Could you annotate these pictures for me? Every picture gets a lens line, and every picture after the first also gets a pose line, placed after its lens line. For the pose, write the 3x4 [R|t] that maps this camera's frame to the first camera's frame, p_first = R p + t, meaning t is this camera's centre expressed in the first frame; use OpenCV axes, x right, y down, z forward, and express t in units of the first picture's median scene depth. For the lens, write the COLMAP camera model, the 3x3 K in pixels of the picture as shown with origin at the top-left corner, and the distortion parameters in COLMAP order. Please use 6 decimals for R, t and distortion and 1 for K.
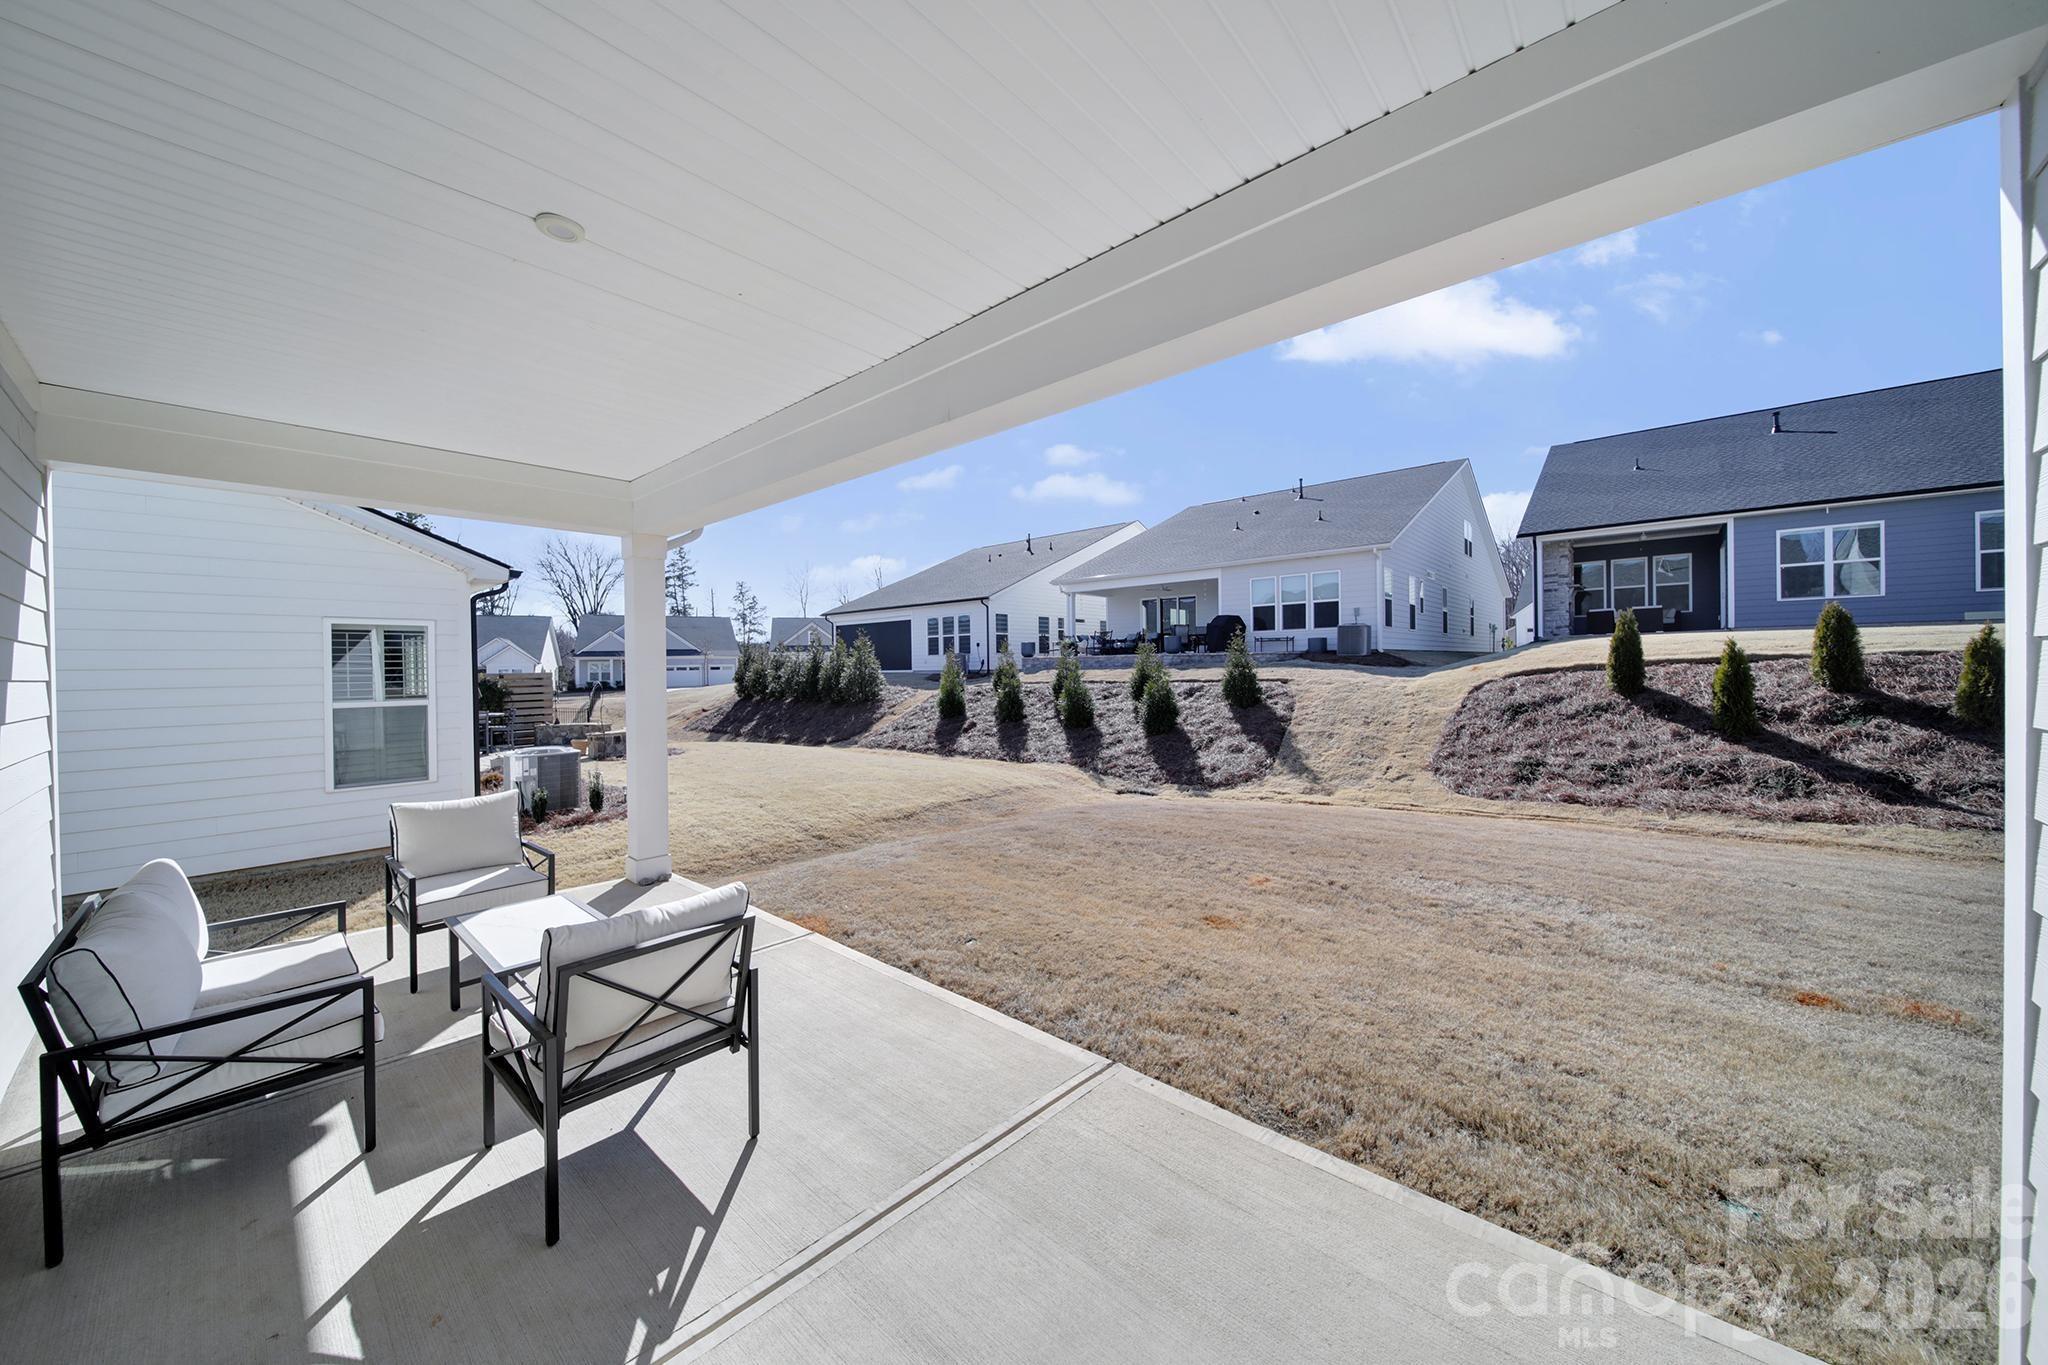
lens RADIAL K [[730.6, 0, 1009.0], [0, 730.6, 681.1], [0, 0, 1]] dist [0.002977, -0.002817]
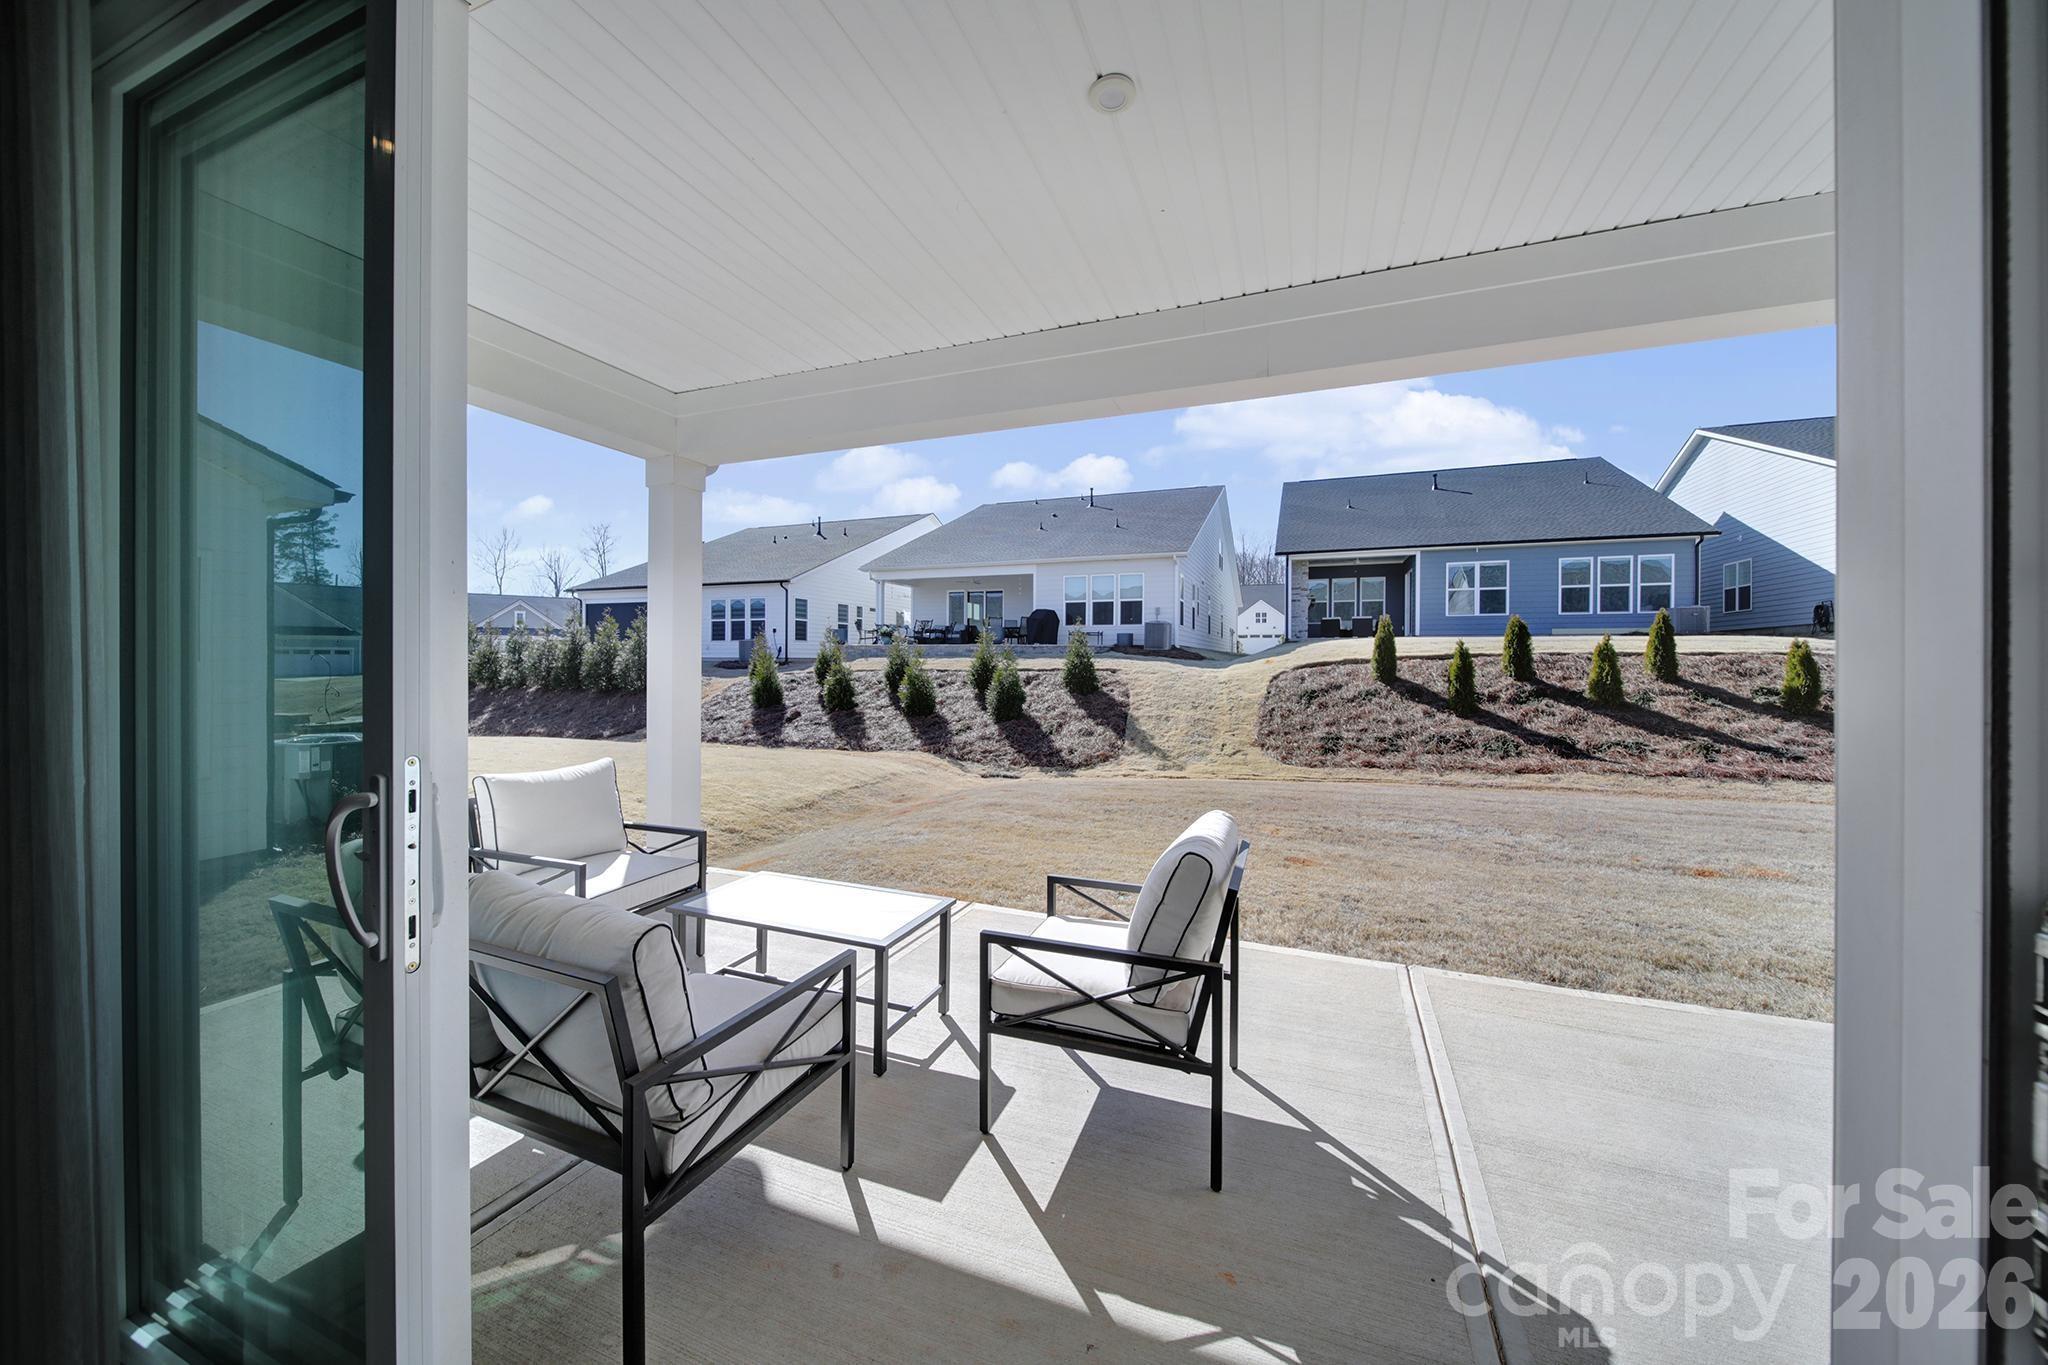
lens RADIAL K [[730.6, 0, 1040.9], [0, 730.6, 676.5], [0, 0, 1]] dist [0.002977, -0.002817]
pose [[0.934799, 0.012376, 0.354963, -0.200422], [-0.012564, 0.999919, -0.001774, 0.020985], [-0.354956, -0.002801, 0.934879, 0.036104]]
